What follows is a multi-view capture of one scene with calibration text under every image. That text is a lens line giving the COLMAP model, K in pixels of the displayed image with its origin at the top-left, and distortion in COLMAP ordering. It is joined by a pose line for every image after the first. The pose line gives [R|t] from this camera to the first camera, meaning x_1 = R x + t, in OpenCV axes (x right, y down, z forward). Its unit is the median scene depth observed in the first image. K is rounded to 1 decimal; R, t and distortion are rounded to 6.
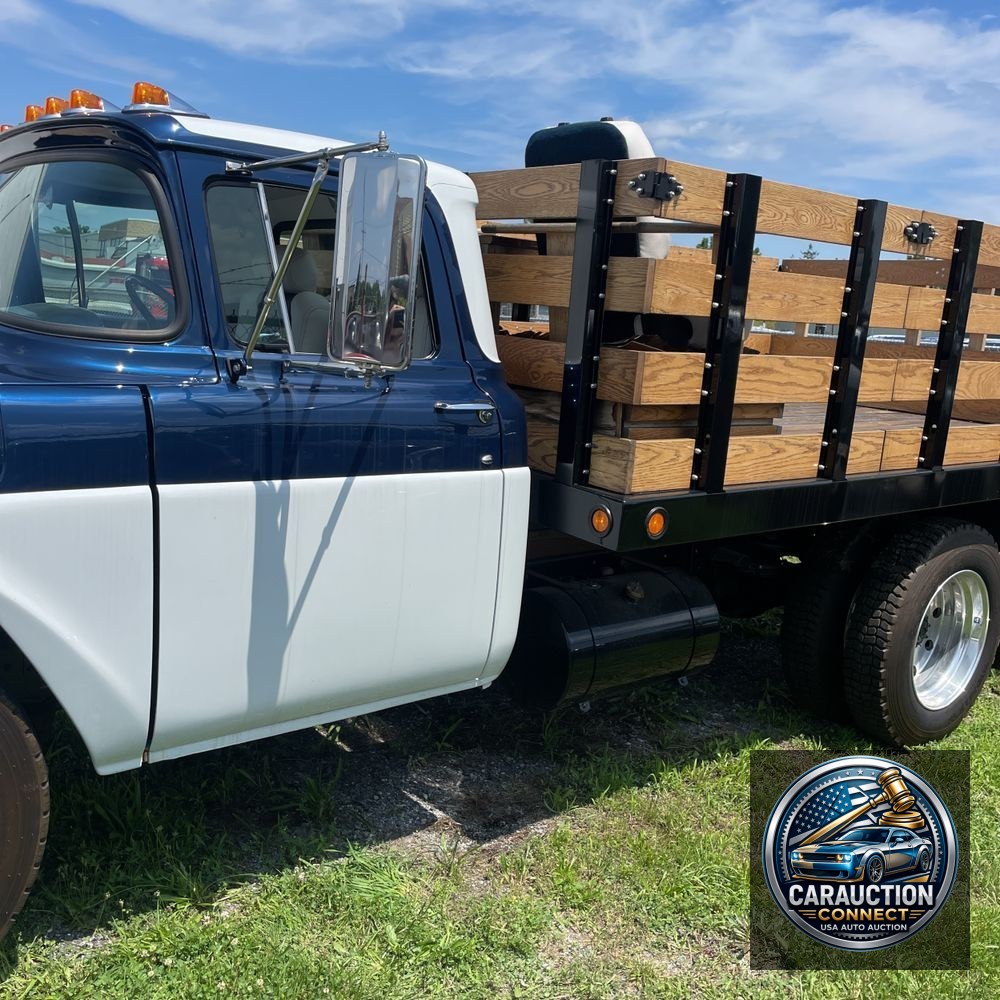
lens RADIAL K [[1025.0, 0, 496.8], [0, 1025.0, 503.6], [0, 0, 1]] dist [0.035372, 0.000000]
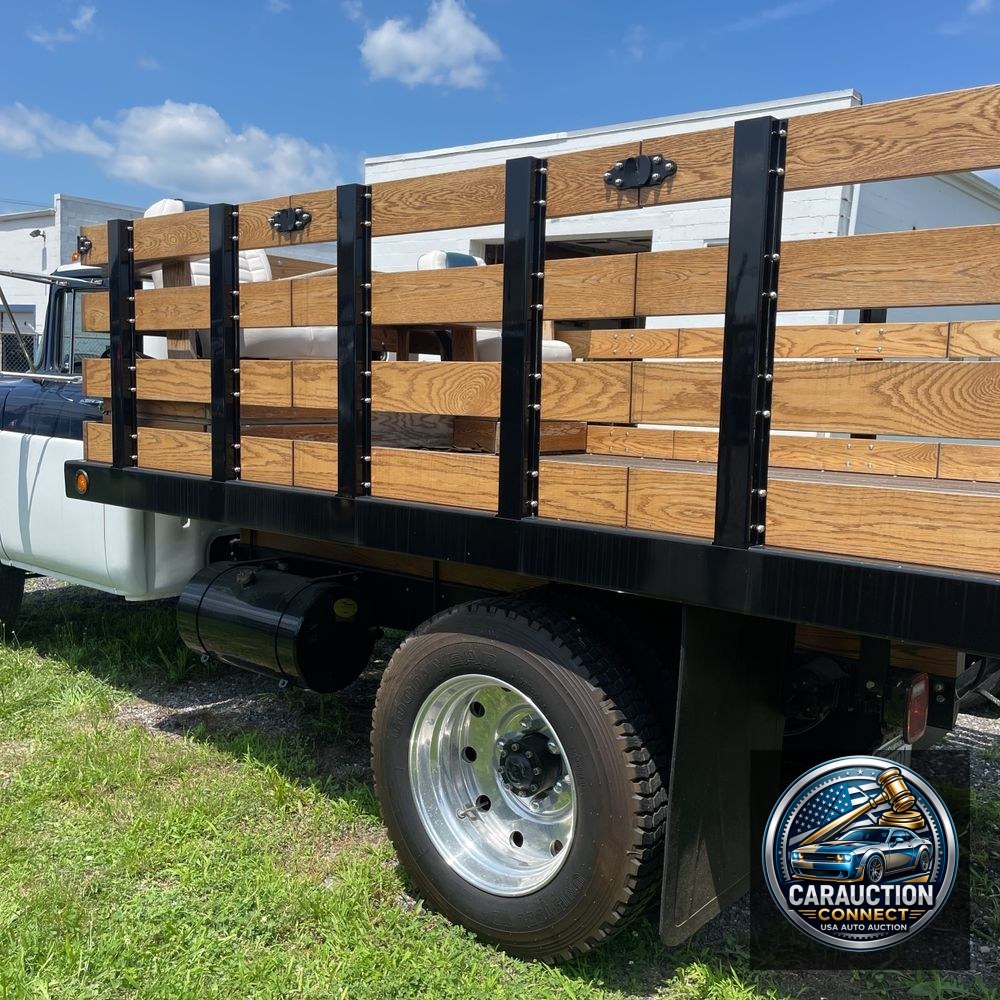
lens RADIAL K [[1025.0, 0, 499.9], [0, 1025.0, 499.2], [0, 0, 1]] dist [0.035372, 0.000000]
pose [[0.206199, 0.045503, -0.977451, 1.407376], [-0.201586, 0.979466, 0.003071, -0.065163], [0.957520, 0.196408, 0.211138, 1.084586]]
